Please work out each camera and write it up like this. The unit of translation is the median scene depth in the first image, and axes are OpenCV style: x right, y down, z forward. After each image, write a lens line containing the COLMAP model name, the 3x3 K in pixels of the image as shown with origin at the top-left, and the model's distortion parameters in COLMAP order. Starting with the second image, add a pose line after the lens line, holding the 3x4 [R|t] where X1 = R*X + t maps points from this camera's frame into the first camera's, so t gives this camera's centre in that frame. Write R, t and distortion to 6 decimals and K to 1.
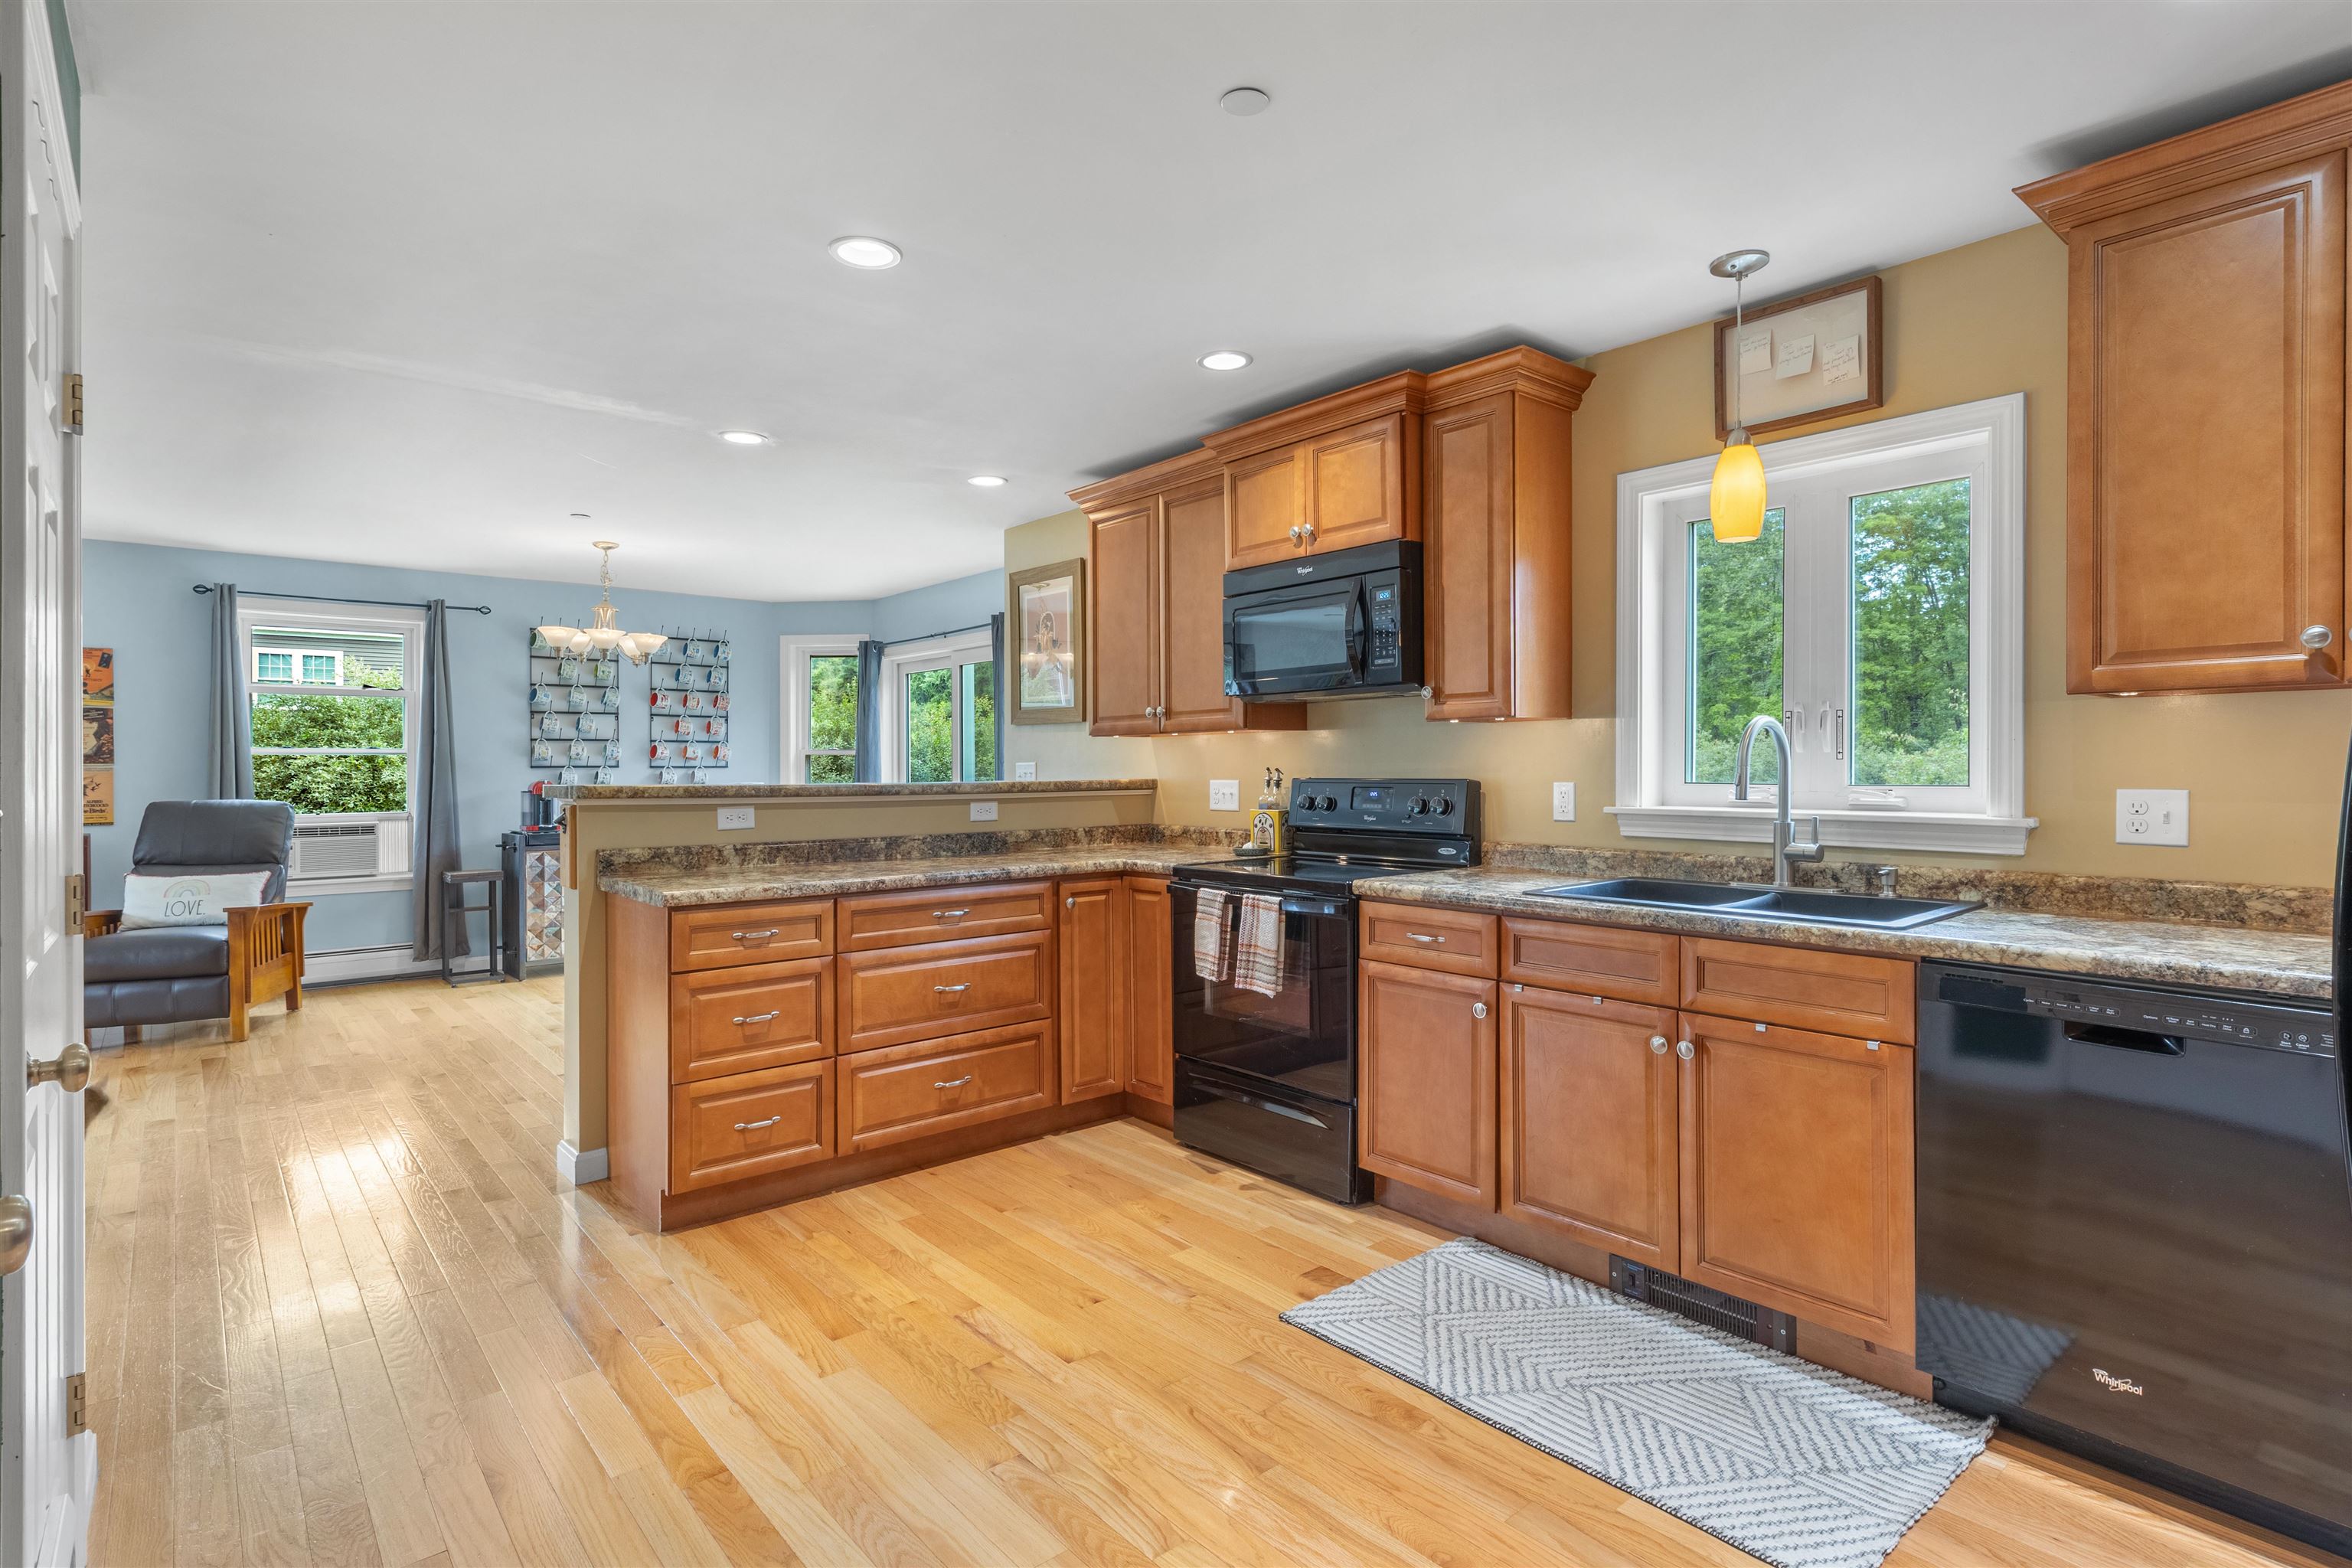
lens RADIAL K [[1159.8, 0, 1183.0], [0, 1159.8, 763.3], [0, 0, 1]] dist [0.015448, 0.000014]
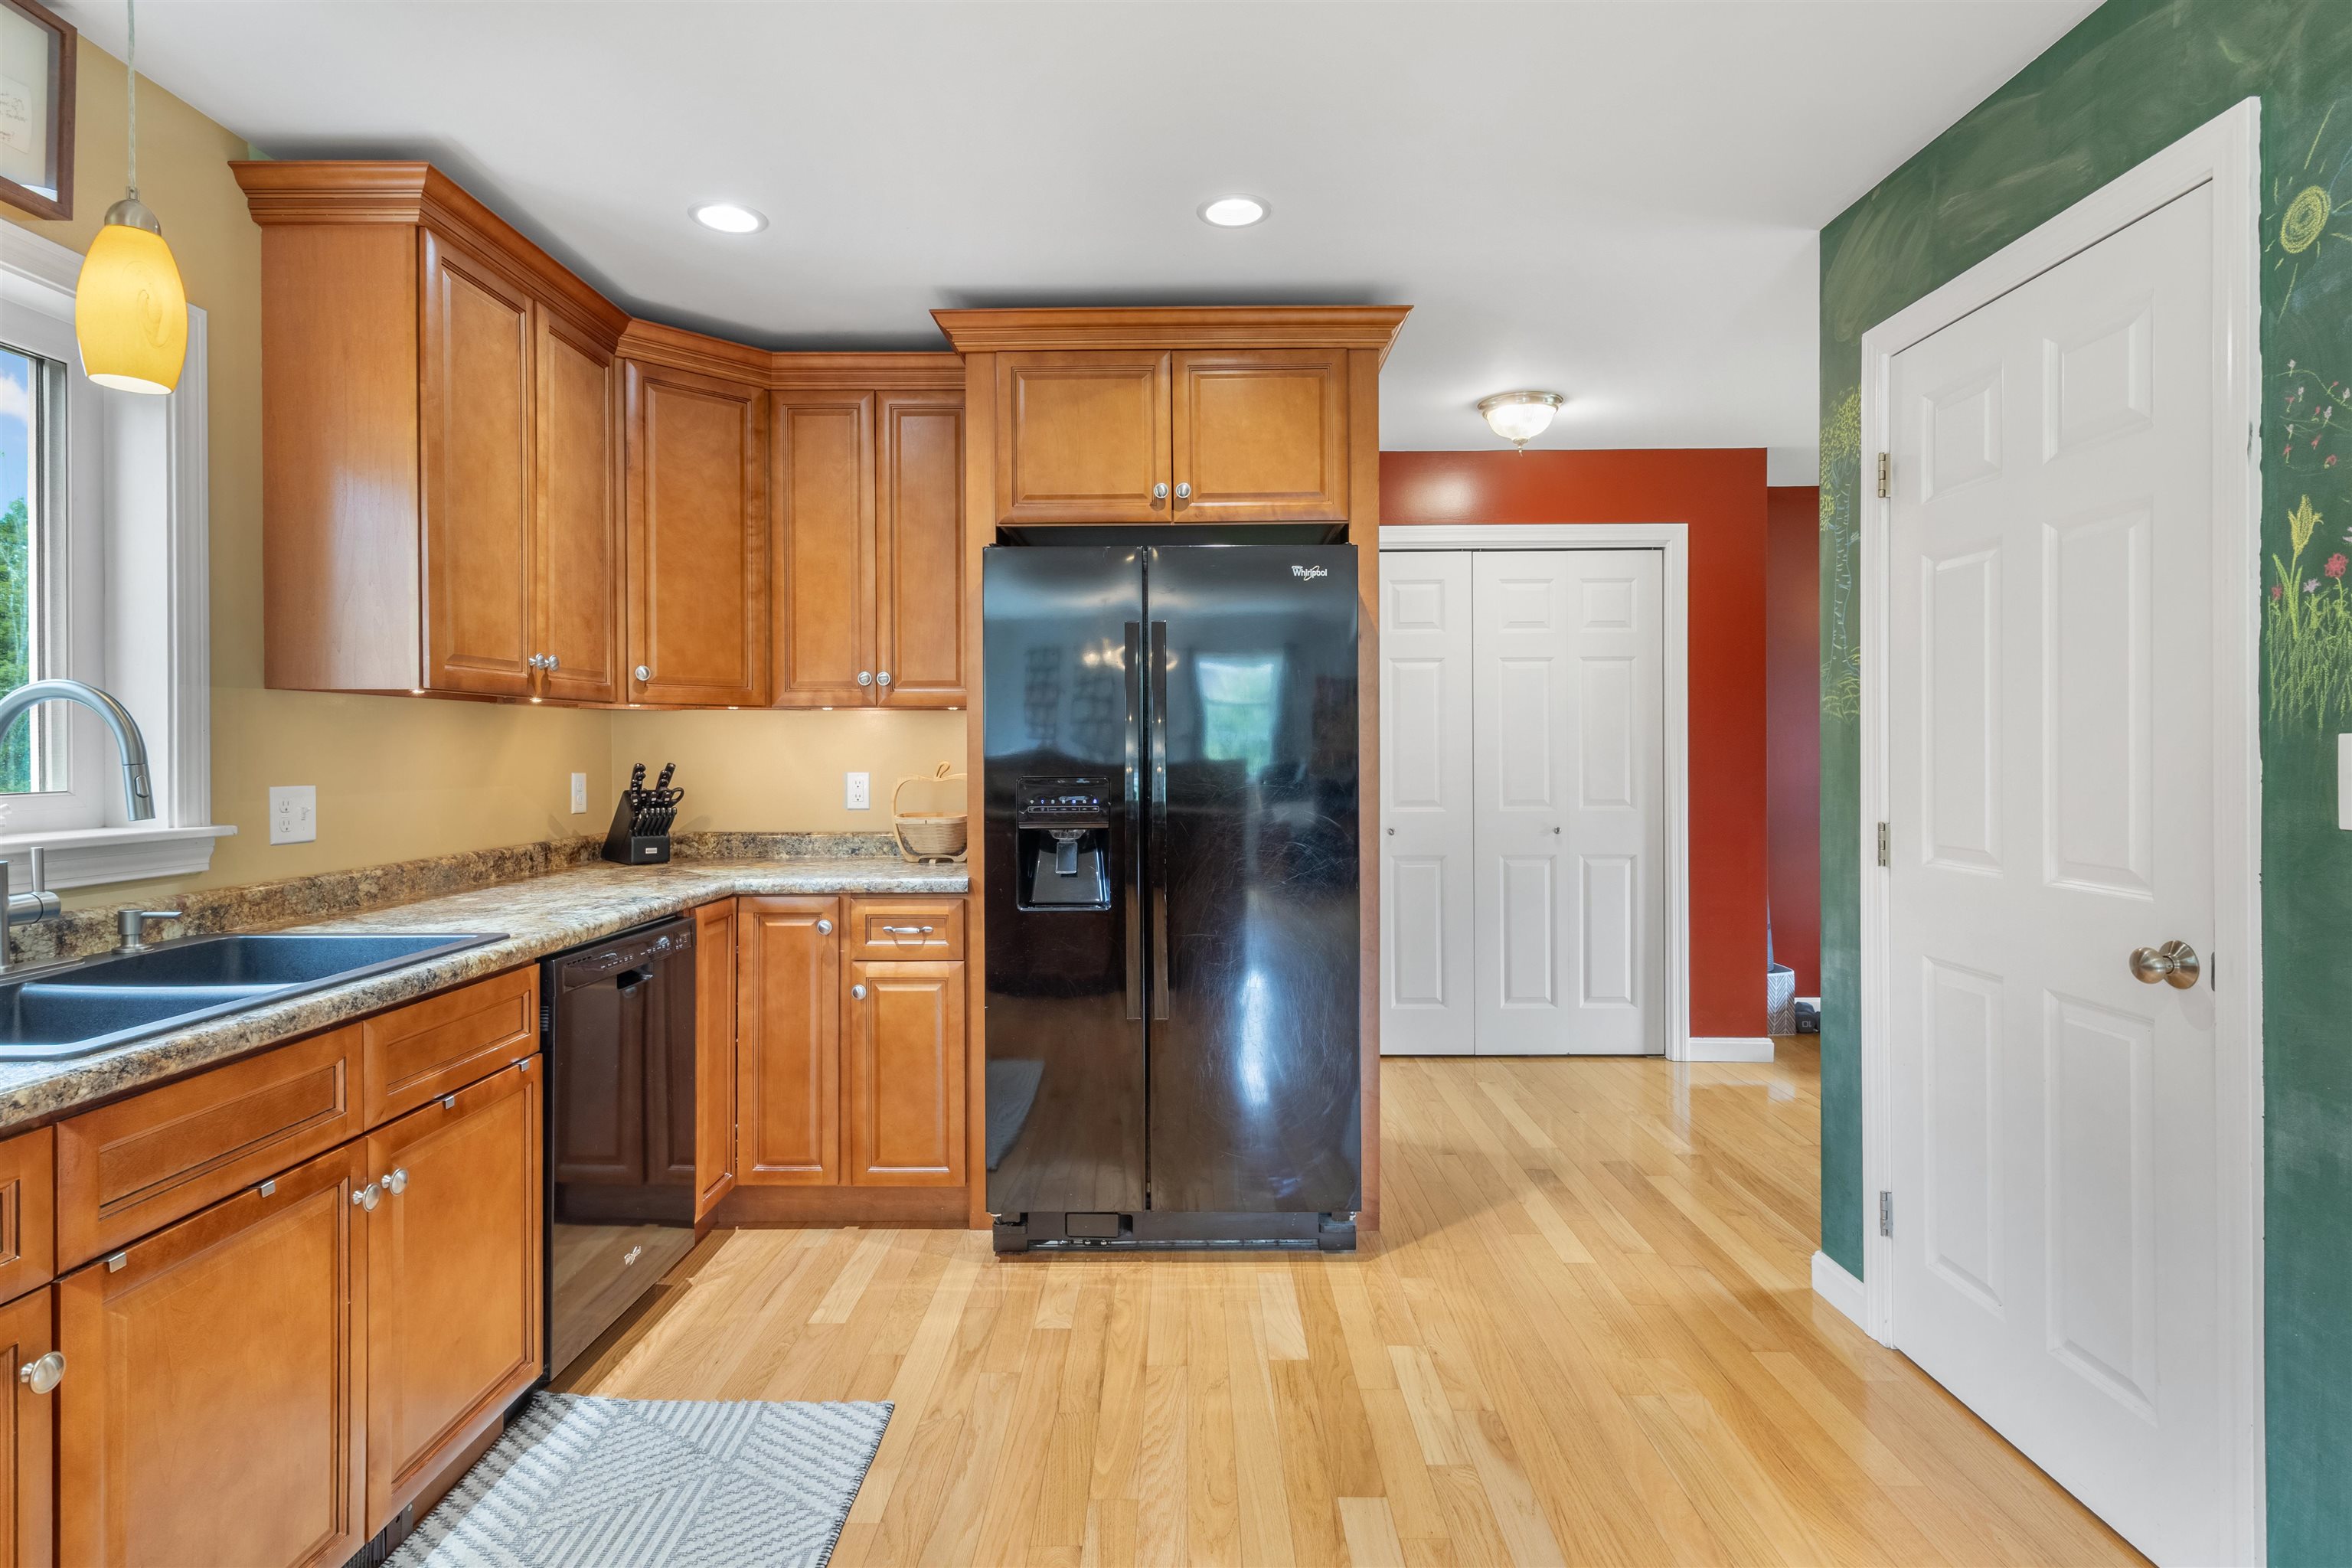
lens RADIAL K [[1152.7, 0, 1176.0], [0, 1152.7, 784.0], [0, 0, 1]] dist [0.003272, 0.000251]
pose [[-0.755105, -0.010586, 0.655519, -0.292545], [0.008331, 0.999634, 0.025740, 0.001906], [-0.655551, 0.024897, -0.754740, 1.030868]]
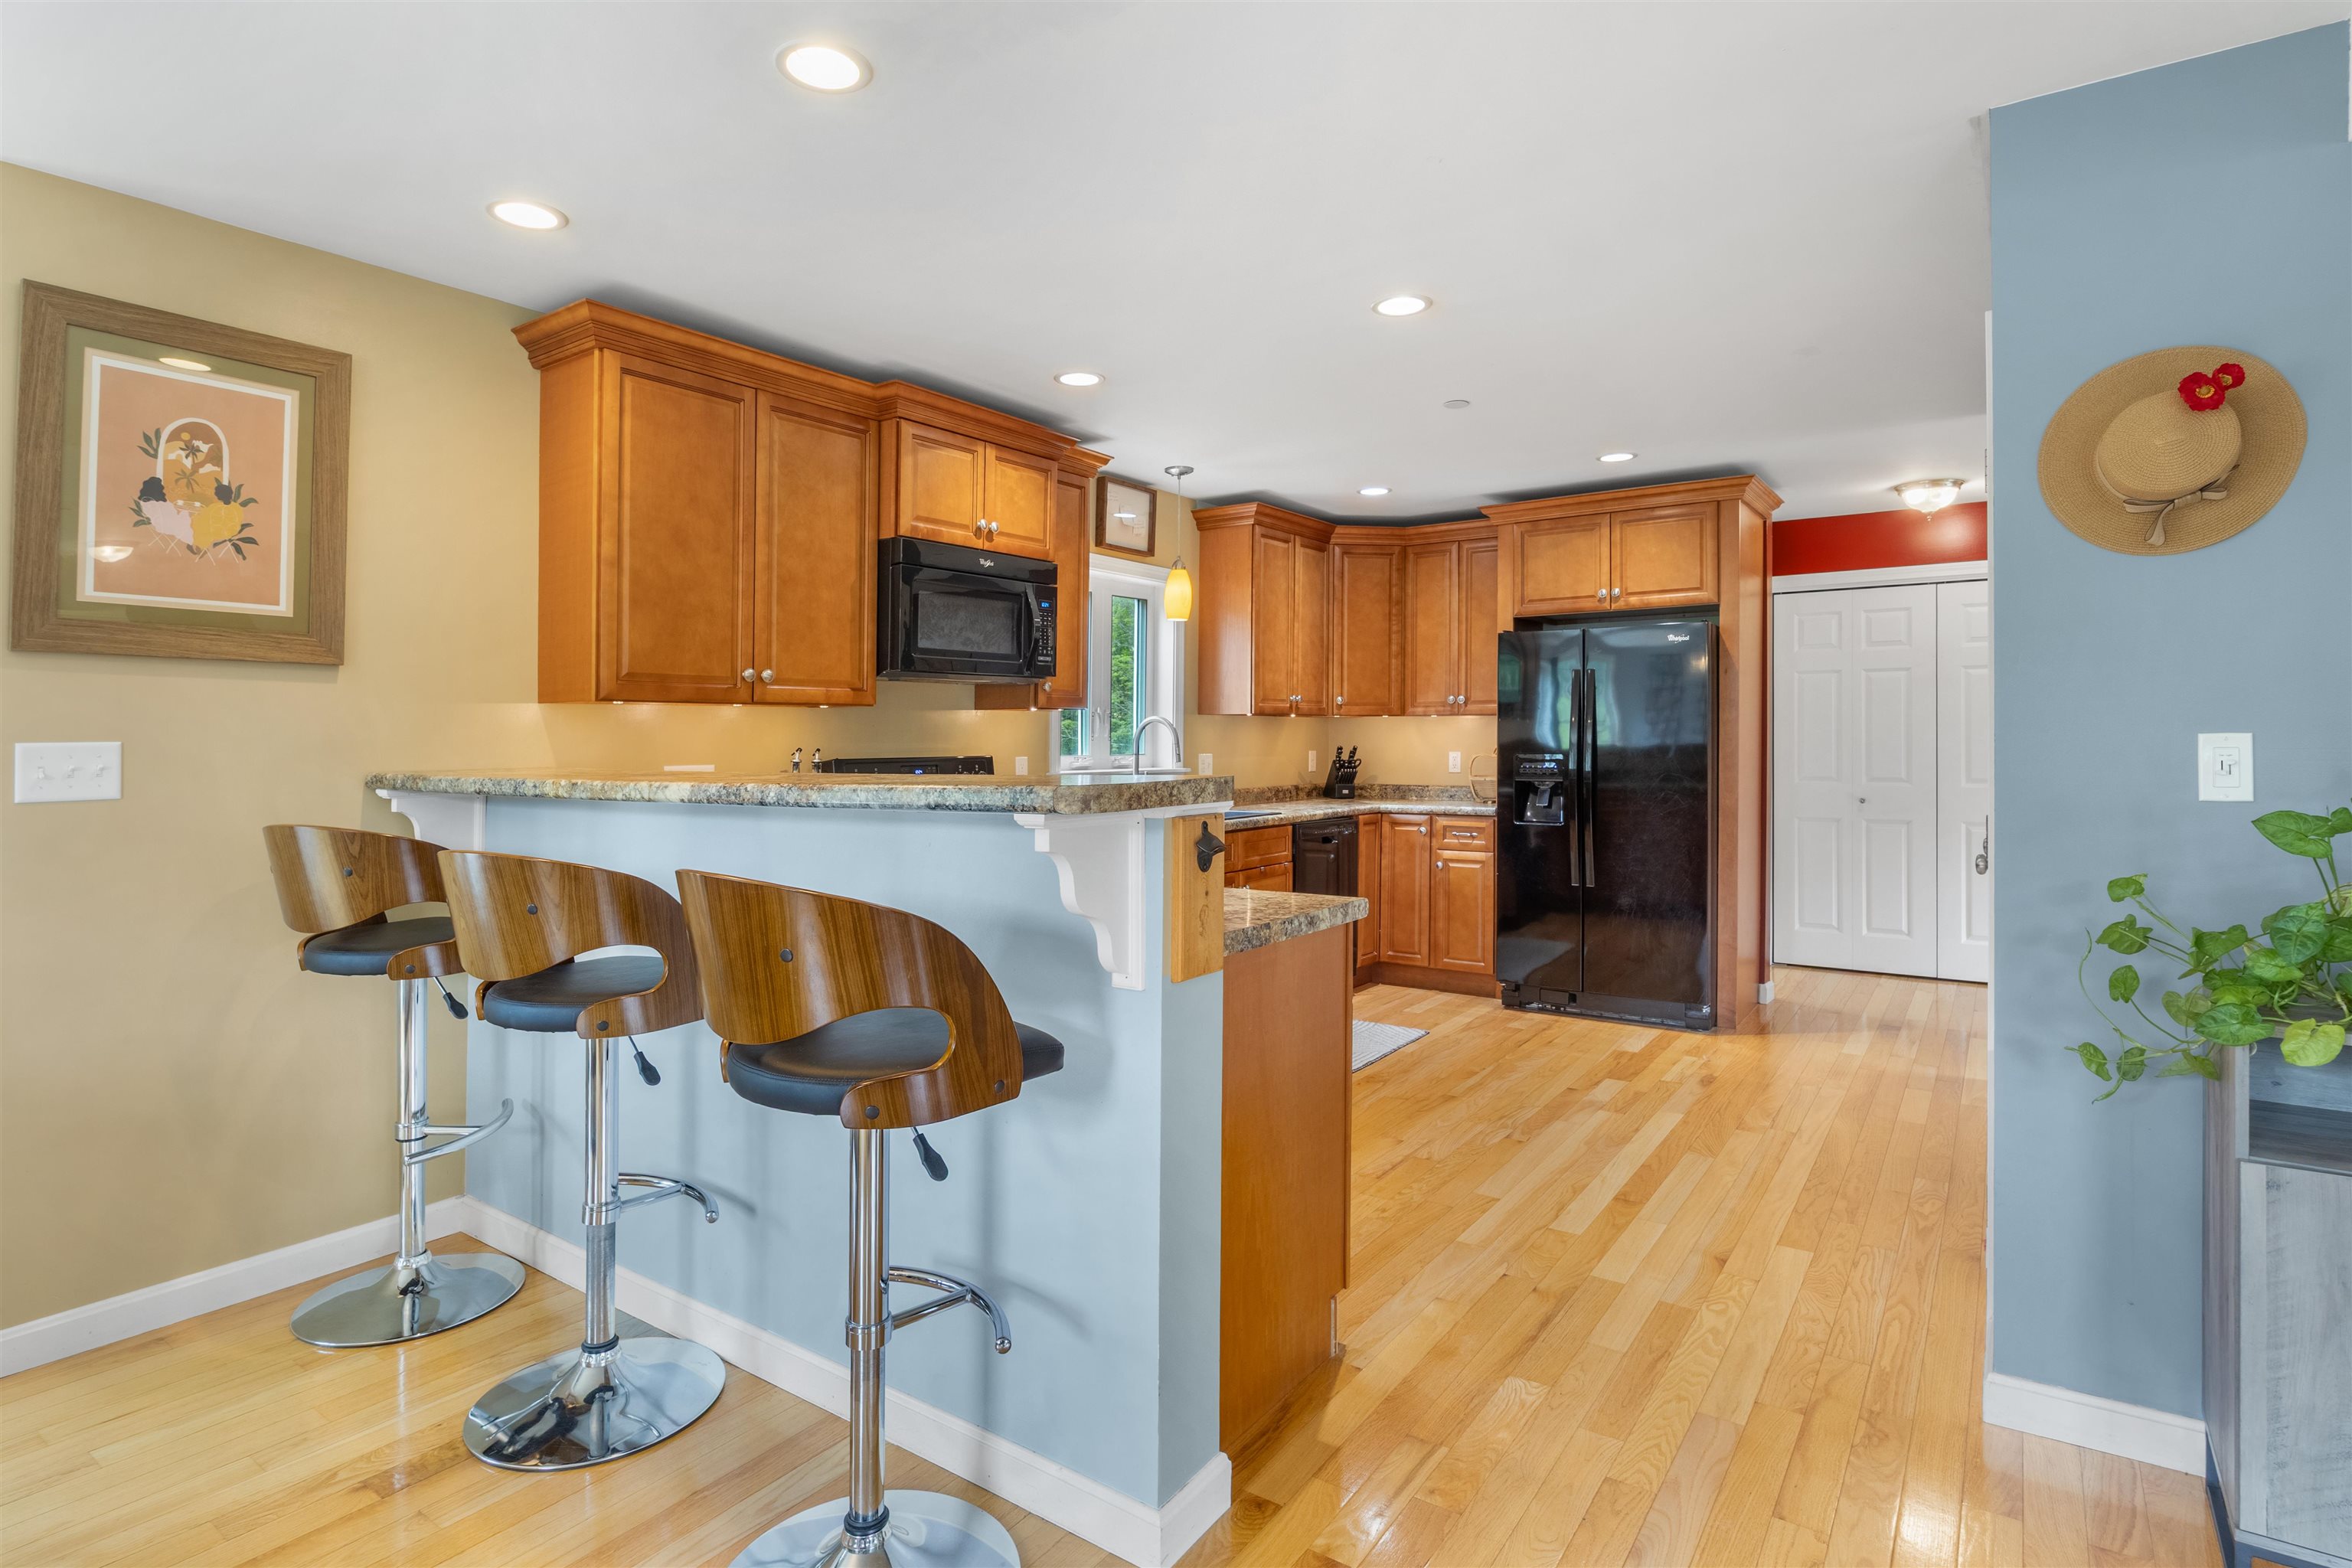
lens RADIAL K [[1209.1, 0, 1173.2], [0, 1209.1, 710.8], [0, 0, 1]] dist [0.001381, -0.001179]
pose [[-0.245840, 0.029297, 0.968868, -1.279956], [0.004752, 0.999568, -0.029019, 0.005385], [-0.969299, -0.002530, -0.245873, 1.384639]]
